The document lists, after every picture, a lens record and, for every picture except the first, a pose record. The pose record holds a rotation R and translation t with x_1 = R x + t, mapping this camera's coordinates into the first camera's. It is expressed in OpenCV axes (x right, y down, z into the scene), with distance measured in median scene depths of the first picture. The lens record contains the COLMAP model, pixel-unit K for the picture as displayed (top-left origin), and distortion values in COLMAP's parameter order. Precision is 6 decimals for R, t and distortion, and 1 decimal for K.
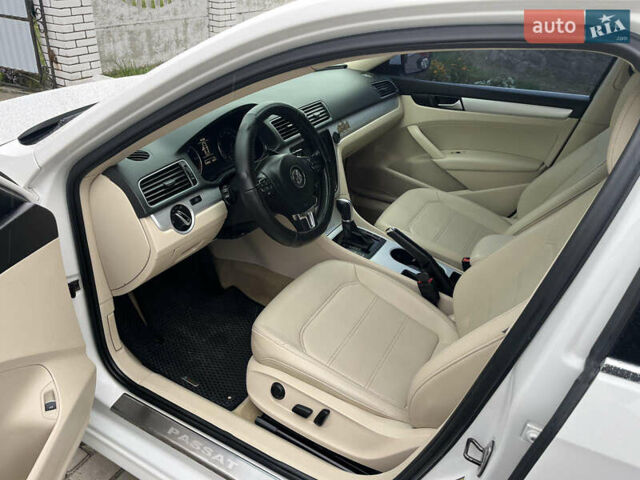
lens RADIAL K [[484.8, 0, 320.8], [0, 484.8, 241.0], [0, 0, 1]] dist [0.072492, -0.090291]
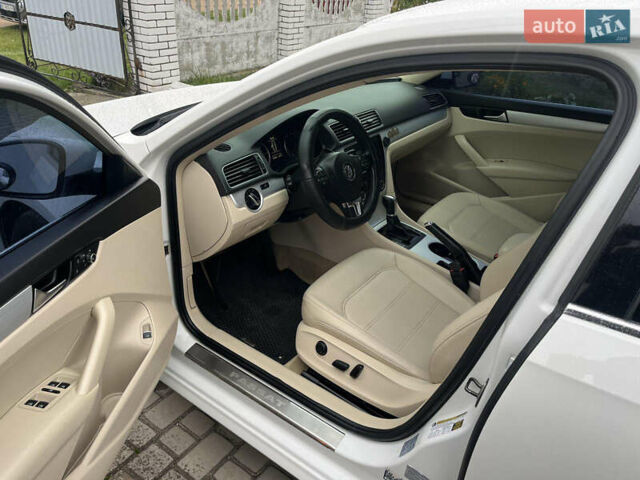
lens RADIAL K [[484.8, 0, 322.0], [0, 484.8, 240.4], [0, 0, 1]] dist [0.072492, -0.090291]
pose [[0.992681, 0.059084, -0.105330, 0.019165], [-0.061309, 0.997956, -0.018008, 0.052352], [0.104051, 0.024334, 0.994274, -0.156104]]
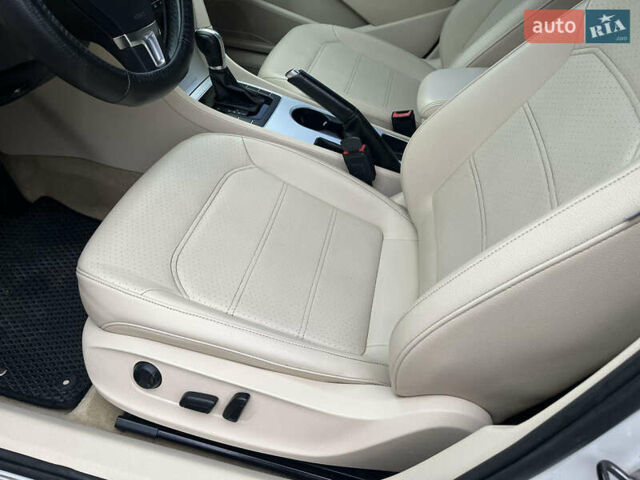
lens RADIAL K [[484.8, 0, 317.6], [0, 484.8, 240.4], [0, 0, 1]] dist [0.072492, -0.090291]
pose [[0.956045, -0.156019, 0.248264, -0.014115], [0.096188, 0.966710, 0.237106, 0.039083], [-0.276993, -0.202804, 0.939226, 0.372502]]
